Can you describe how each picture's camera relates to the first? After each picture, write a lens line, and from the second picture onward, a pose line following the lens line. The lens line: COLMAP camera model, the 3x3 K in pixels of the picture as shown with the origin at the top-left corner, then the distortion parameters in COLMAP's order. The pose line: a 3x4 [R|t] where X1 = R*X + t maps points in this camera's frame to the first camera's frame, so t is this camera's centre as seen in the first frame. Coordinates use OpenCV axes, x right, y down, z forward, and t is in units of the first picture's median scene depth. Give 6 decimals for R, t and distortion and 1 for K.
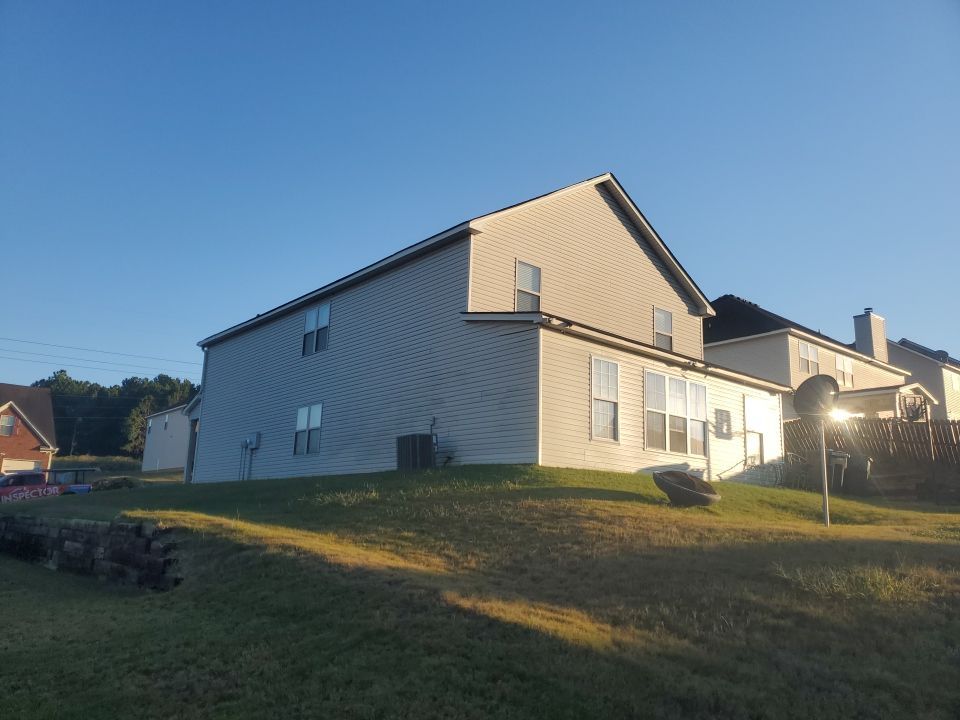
lens RADIAL K [[749.5, 0, 472.6], [0, 749.5, 366.2], [0, 0, 1]] dist [0.047227, -0.055635]
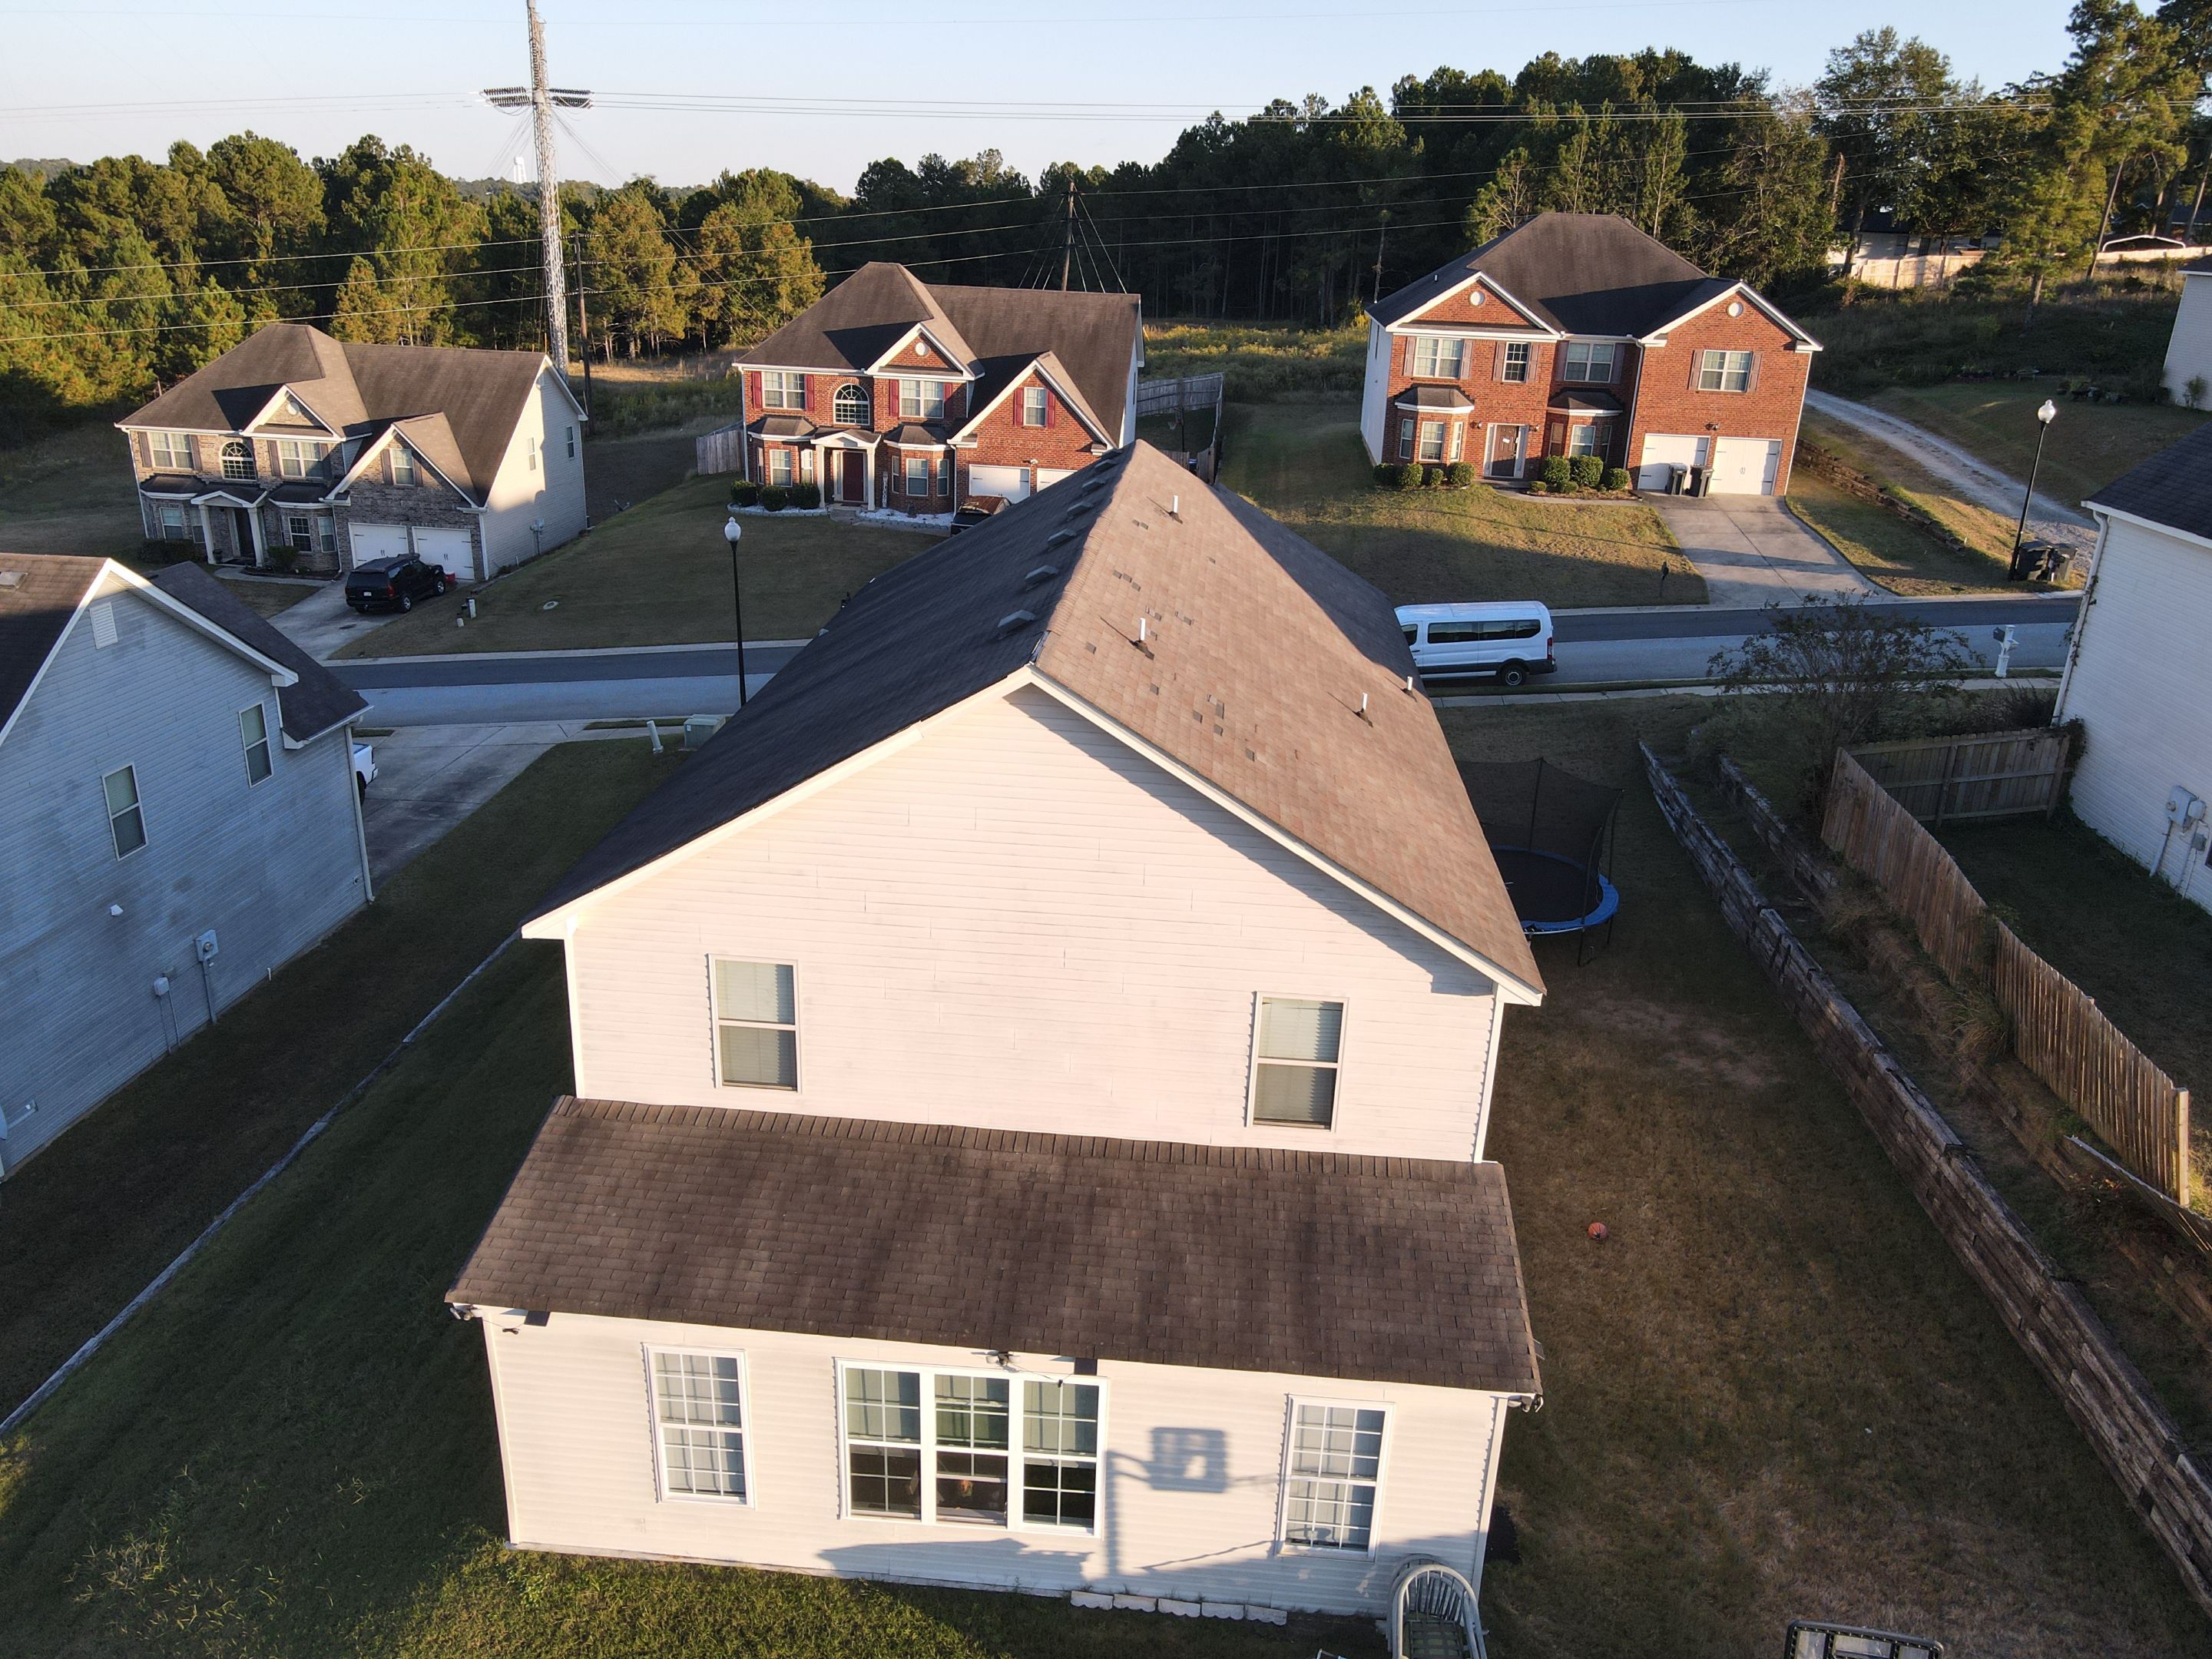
lens RADIAL K [[1628.9, 0, 1113.1], [0, 1628.9, 843.2], [0, 0, 1]] dist [0.012861, 0.005034]
pose [[0.721592, 0.241060, -0.648995, 0.755260], [0.132686, 0.871892, 0.471380, -0.568962], [0.679485, -0.426256, 0.597165, 0.633336]]
